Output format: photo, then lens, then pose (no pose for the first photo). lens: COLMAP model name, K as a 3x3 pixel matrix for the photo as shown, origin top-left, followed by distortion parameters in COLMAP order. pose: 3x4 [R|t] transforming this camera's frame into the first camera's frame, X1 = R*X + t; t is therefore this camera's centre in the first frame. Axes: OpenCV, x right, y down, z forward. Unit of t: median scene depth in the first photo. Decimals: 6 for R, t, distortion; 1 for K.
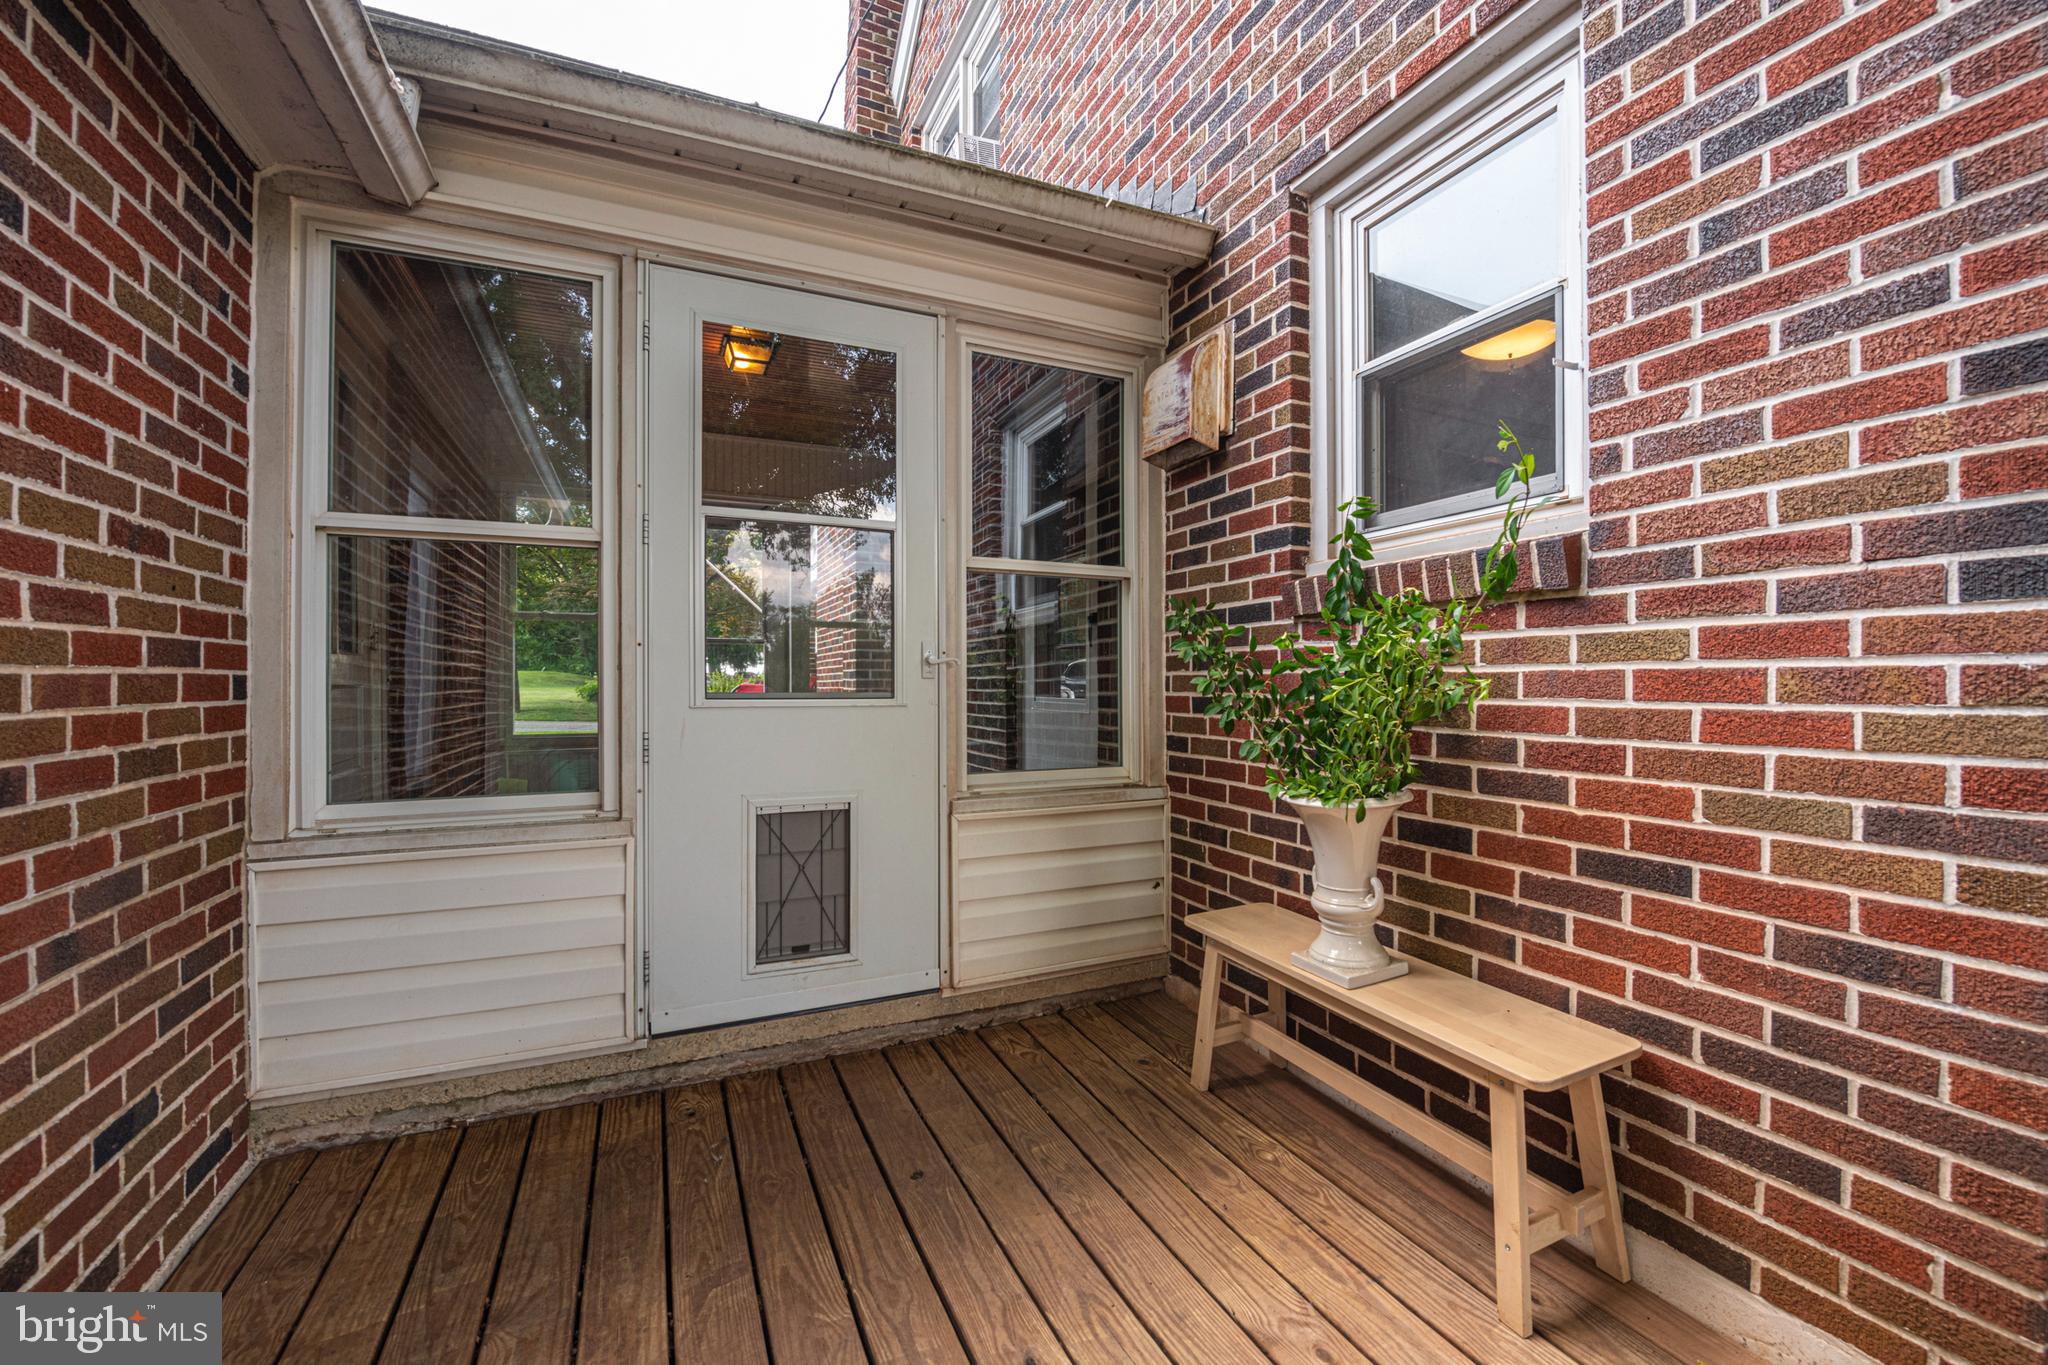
lens RADIAL K [[806.5, 0, 1024.0], [0, 806.5, 682.5], [0, 0, 1]] dist [-0.000171, -0.000289]
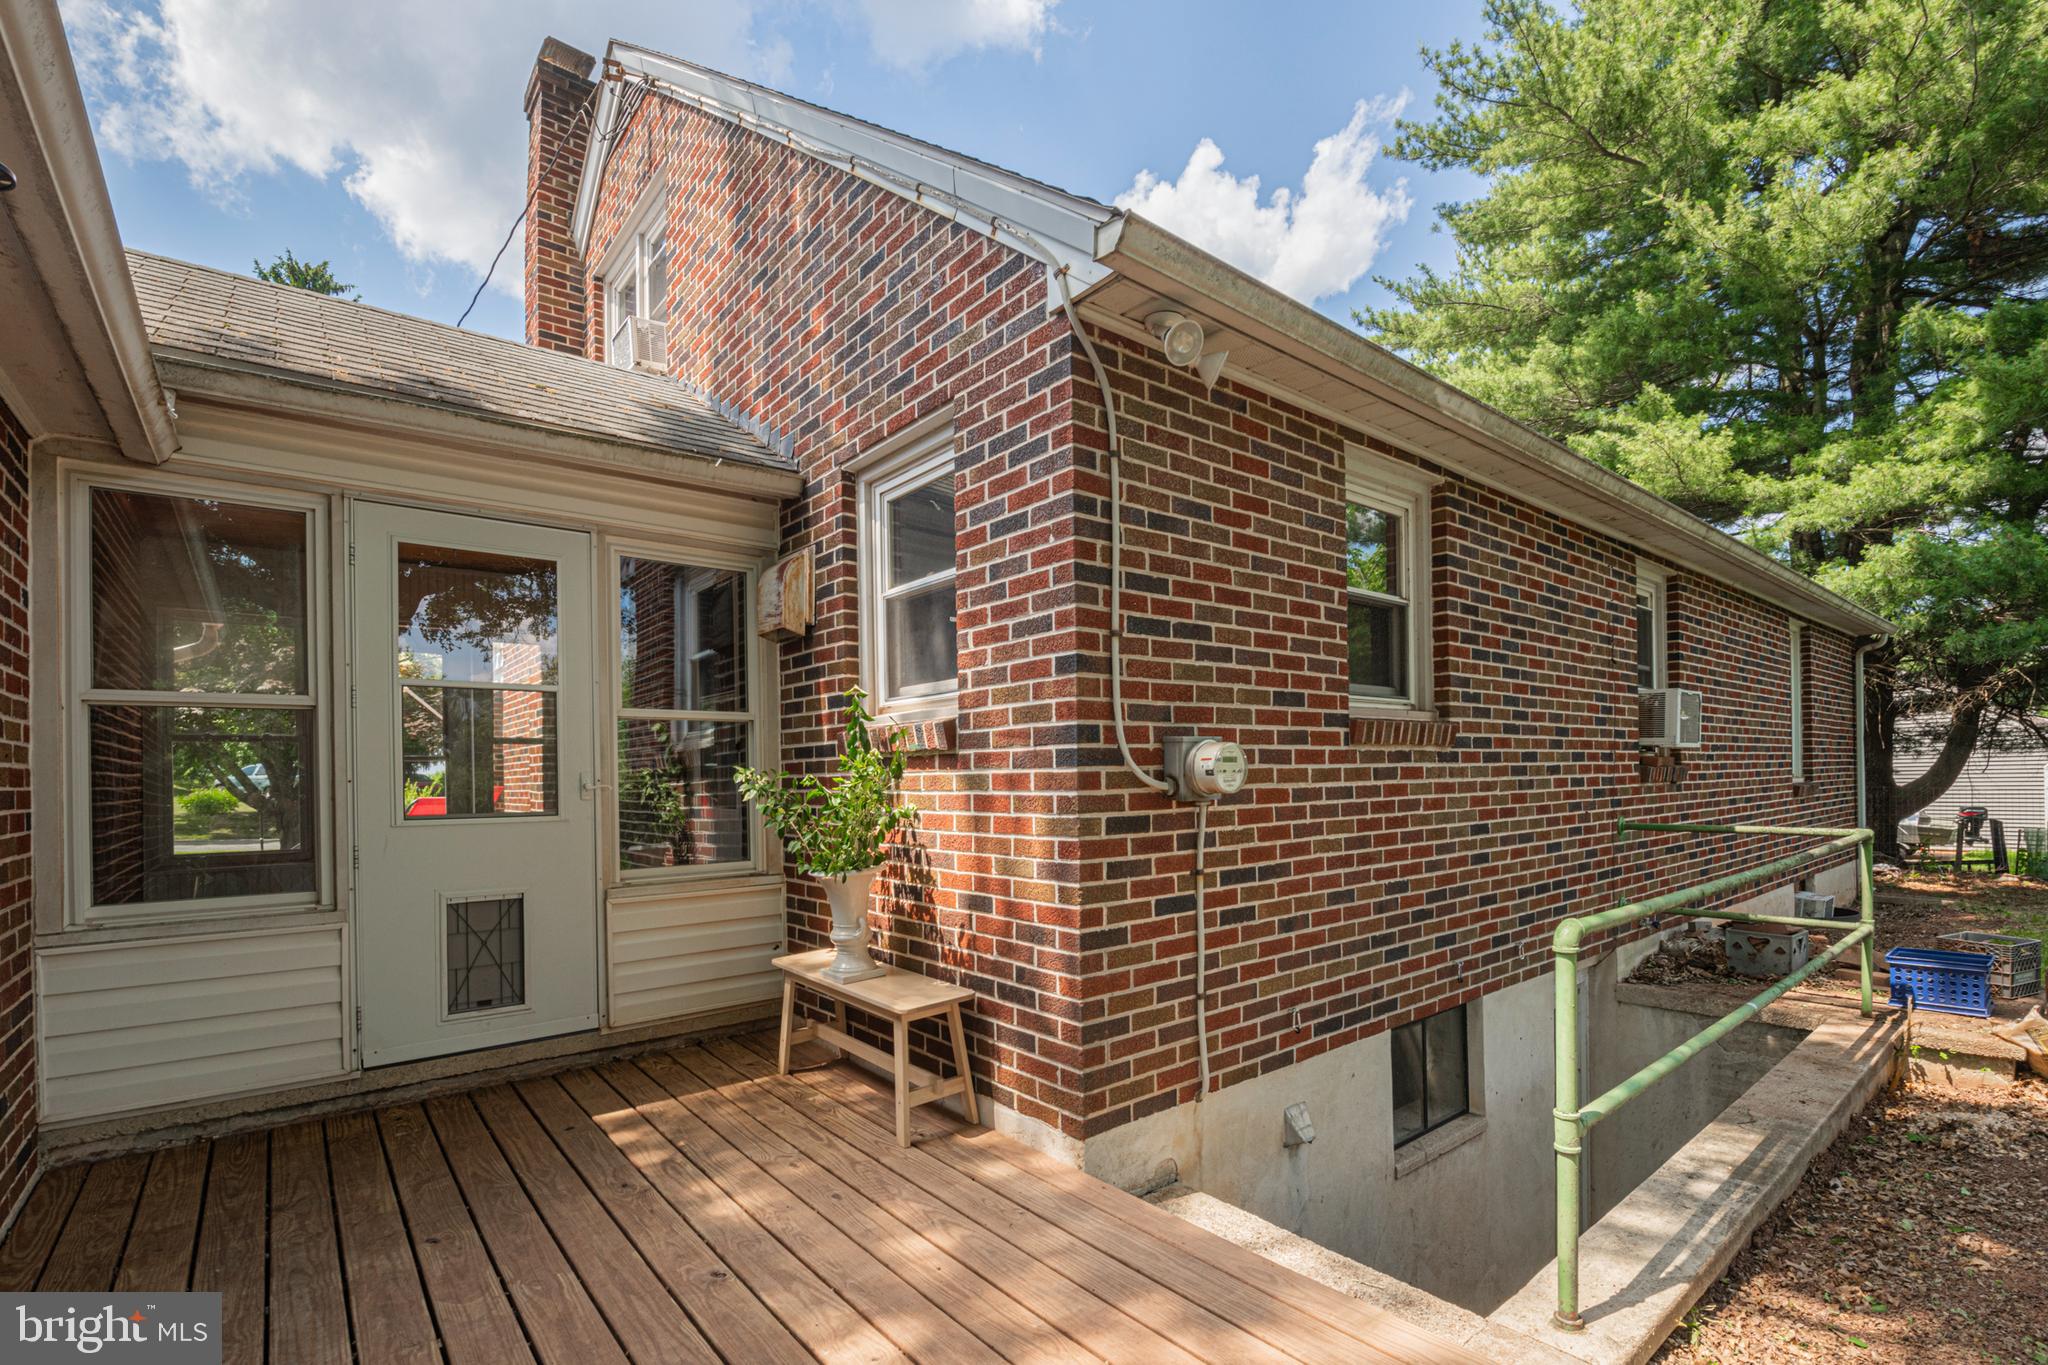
lens RADIAL K [[914.1, 0, 1022.5], [0, 914.1, 773.1], [0, 0, 1]] dist [-0.014105, 0.000524]
pose [[0.967902, -0.012978, 0.250991, 0.239068], [0.013699, 0.999906, -0.001127, -0.044387], [-0.250953, 0.004530, 0.967989, -0.768064]]
